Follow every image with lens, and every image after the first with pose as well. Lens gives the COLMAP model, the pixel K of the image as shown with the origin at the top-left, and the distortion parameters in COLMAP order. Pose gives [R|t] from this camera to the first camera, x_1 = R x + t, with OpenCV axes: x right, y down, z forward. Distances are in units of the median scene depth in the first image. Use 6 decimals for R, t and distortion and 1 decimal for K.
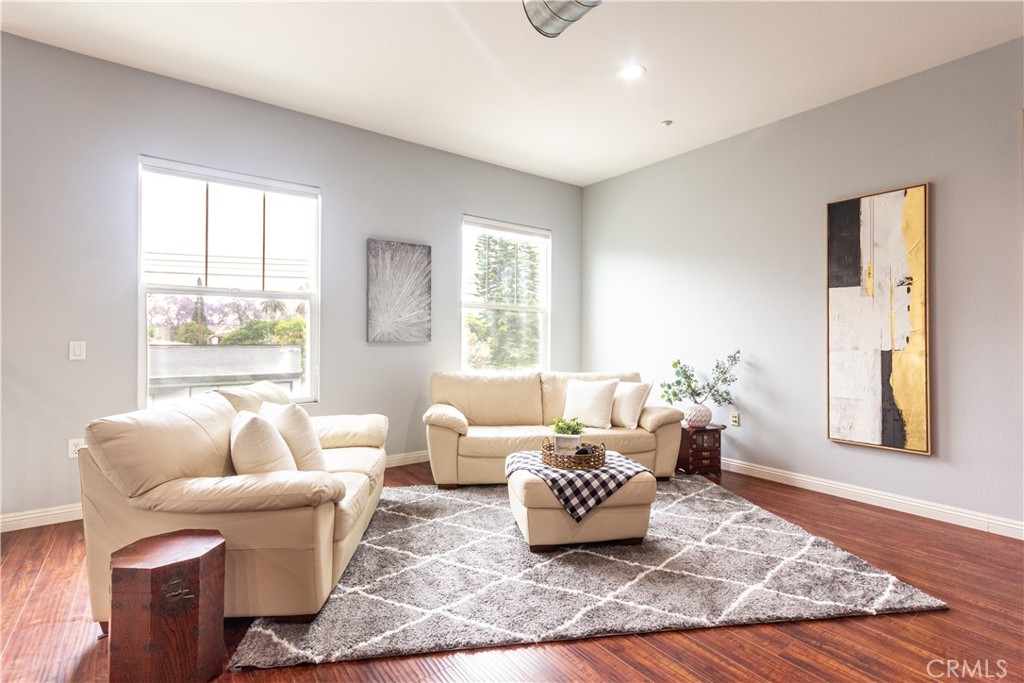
lens RADIAL K [[483.8, 0, 512.8], [0, 483.8, 337.0], [0, 0, 1]] dist [0.002959, 0.000359]
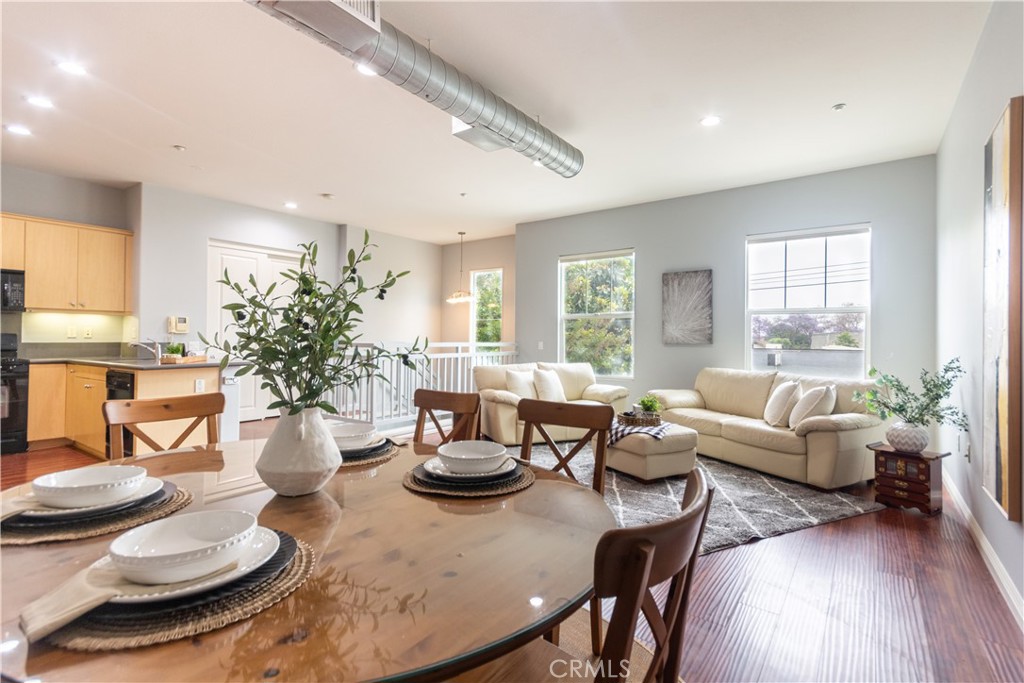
lens RADIAL K [[483.8, 0, 512.8], [0, 483.8, 337.0], [0, 0, 1]] dist [0.002959, 0.000359]
pose [[0.287201, -0.010025, -0.957818, 1.110525], [-0.005461, 0.999912, -0.012102, 0.011320], [0.957855, 0.008706, 0.287121, 0.164675]]
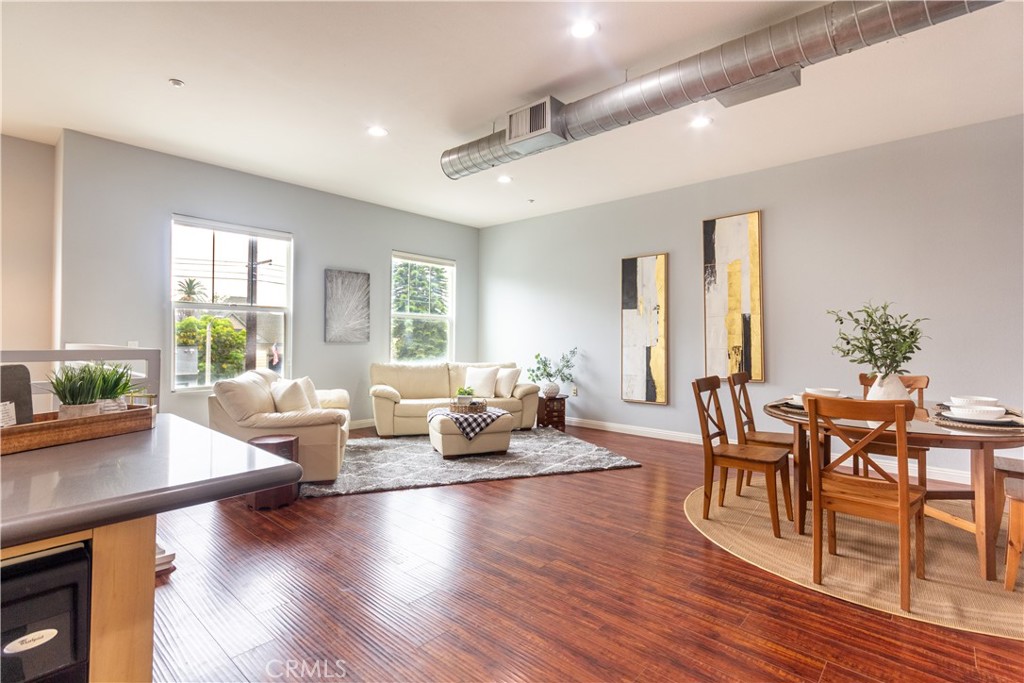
lens RADIAL K [[483.8, 0, 512.8], [0, 483.8, 337.0], [0, 0, 1]] dist [0.002959, 0.000359]
pose [[0.980837, 0.001691, 0.194821, -0.043191], [-0.001384, 0.999998, -0.001715, -0.002785], [-0.194824, 0.001413, 0.980837, -0.563024]]
